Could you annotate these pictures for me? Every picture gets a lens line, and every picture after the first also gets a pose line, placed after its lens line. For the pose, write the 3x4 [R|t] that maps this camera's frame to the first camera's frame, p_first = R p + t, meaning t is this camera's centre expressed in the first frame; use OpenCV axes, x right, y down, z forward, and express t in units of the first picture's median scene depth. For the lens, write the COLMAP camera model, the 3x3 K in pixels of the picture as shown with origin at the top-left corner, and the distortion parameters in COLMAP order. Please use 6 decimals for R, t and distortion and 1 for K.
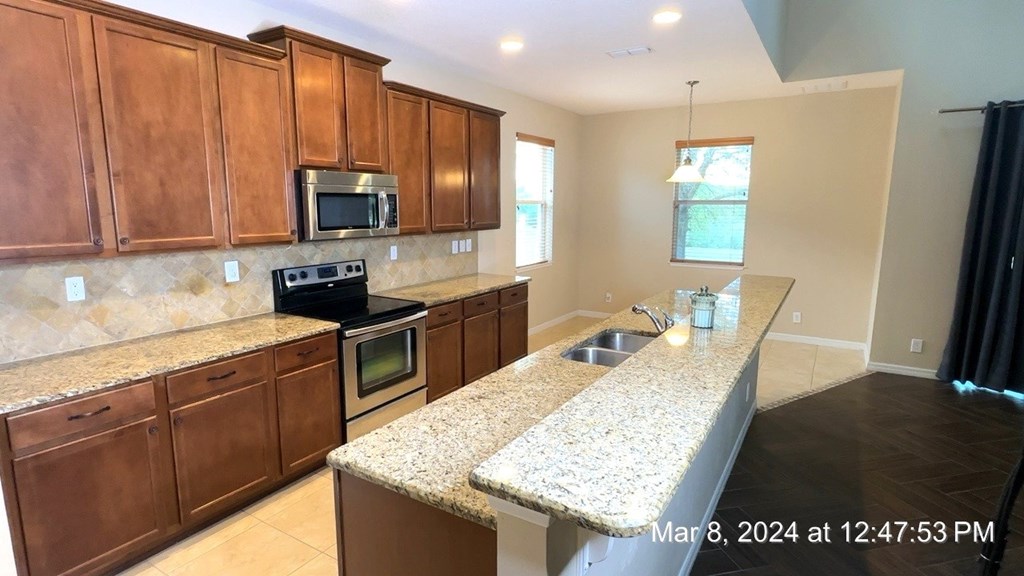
lens RADIAL K [[528.6, 0, 512.0], [0, 528.6, 288.0], [0, 0, 1]] dist [-0.000028, 0.000234]
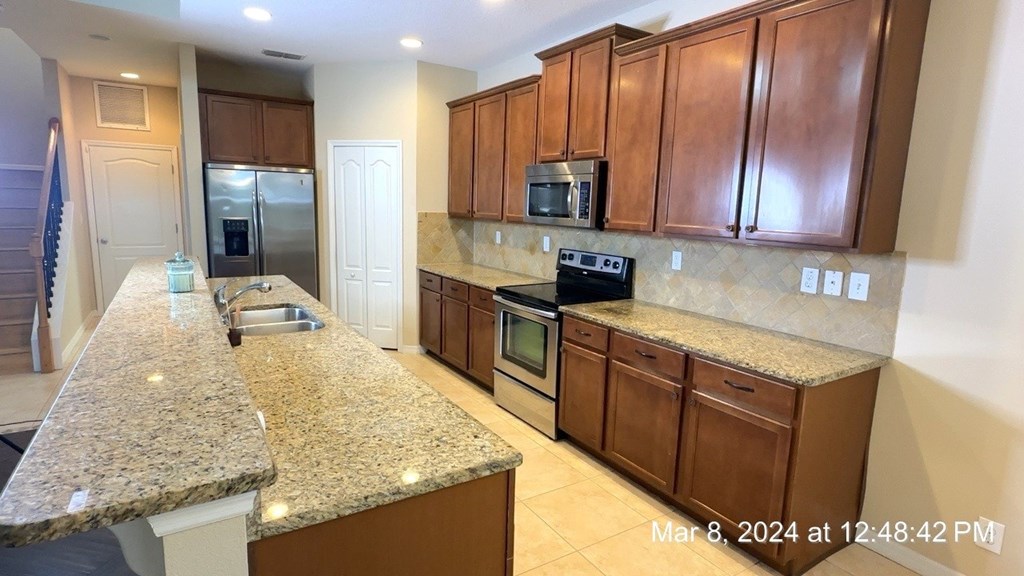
lens RADIAL K [[528.6, 0, 512.0], [0, 528.6, 288.0], [0, 0, 1]] dist [-0.000028, 0.000234]
pose [[-0.444087, 0.123012, -0.887499, 0.637472], [-0.175397, 0.959430, 0.220747, -0.177952], [0.878648, 0.253696, -0.404494, 1.279504]]
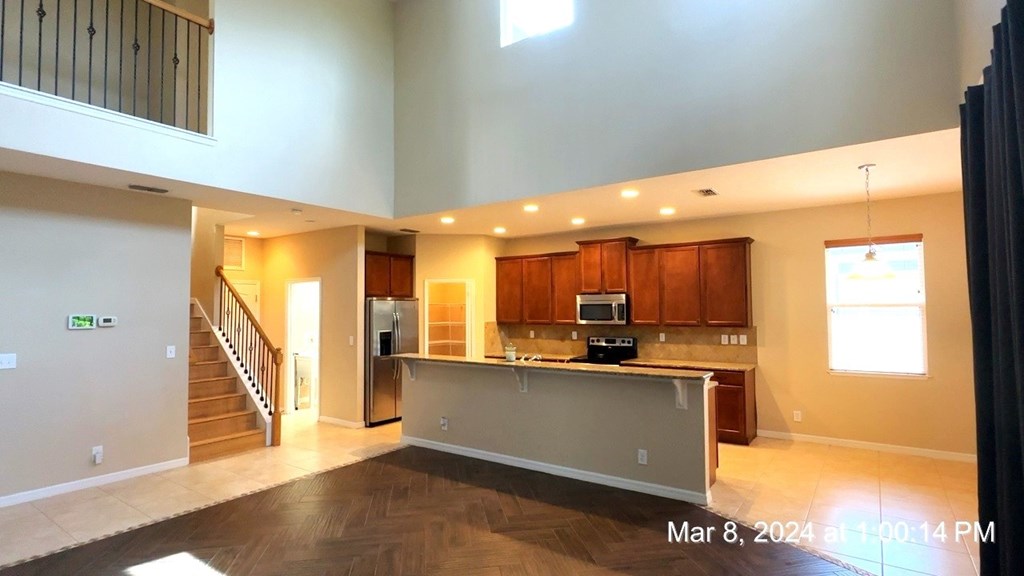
lens RADIAL K [[508.9, 0, 512.0], [0, 508.9, 288.0], [0, 0, 1]] dist [-0.001719, -0.000101]
pose [[-0.066793, -0.046521, -0.996682, 1.658105], [-0.152391, 0.987669, -0.035888, -0.104496], [0.986061, 0.149488, -0.073059, 0.718402]]
